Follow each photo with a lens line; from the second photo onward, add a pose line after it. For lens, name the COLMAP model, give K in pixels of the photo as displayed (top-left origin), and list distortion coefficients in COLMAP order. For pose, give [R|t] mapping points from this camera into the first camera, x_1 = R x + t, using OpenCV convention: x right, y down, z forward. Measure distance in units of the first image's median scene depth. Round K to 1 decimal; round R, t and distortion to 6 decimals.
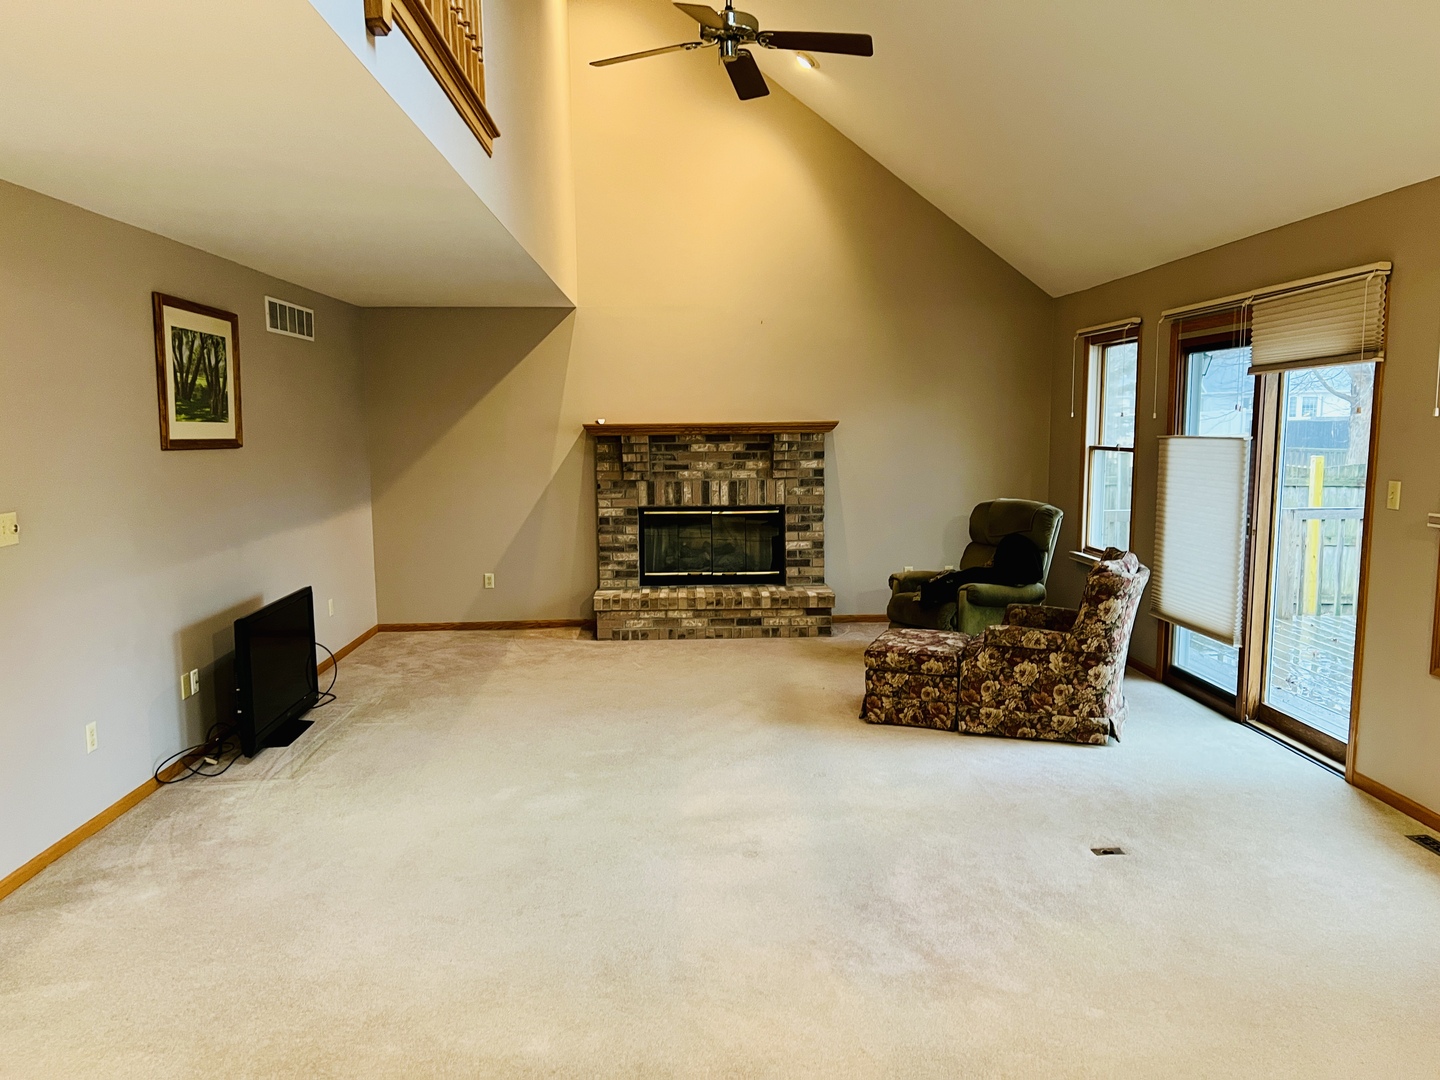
lens RADIAL K [[1074.3, 0, 695.7], [0, 1074.3, 548.5], [0, 0, 1]] dist [0.162358, -0.289607]
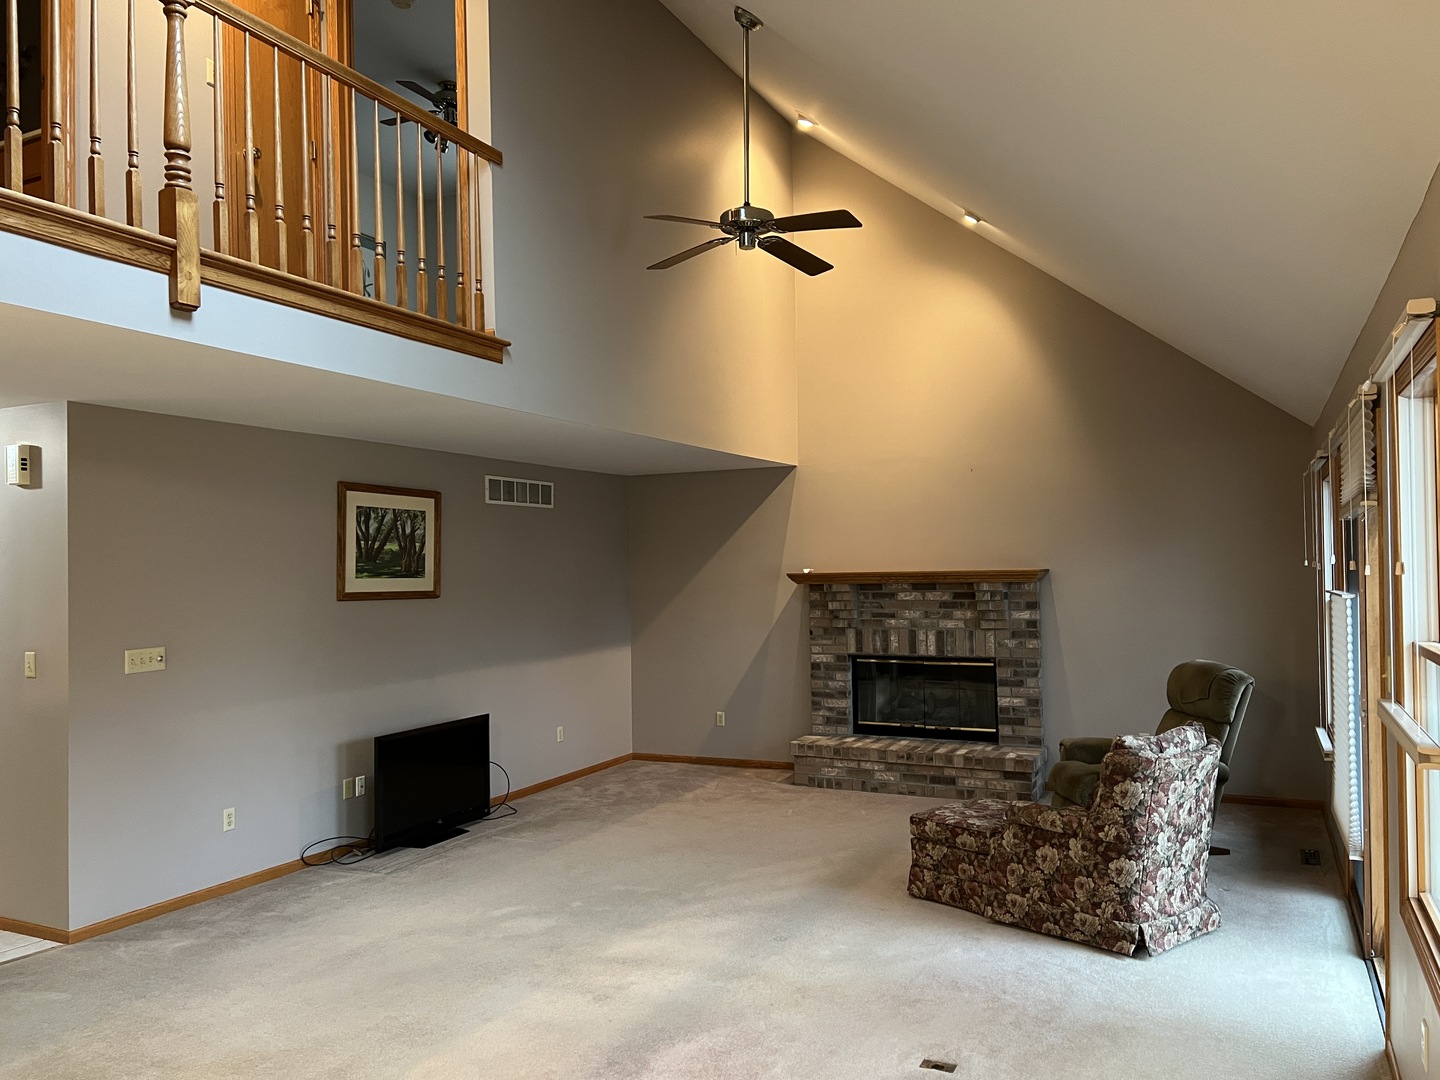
lens RADIAL K [[1077.9, 0, 720.0], [0, 1077.9, 540.0], [0, 0, 1]] dist [0.096853, -0.150539]
pose [[0.886942, -0.016311, -0.461593, 0.451255], [-0.046669, 0.991097, -0.124697, -0.018572], [0.459517, 0.132141, 0.878284, 0.058367]]
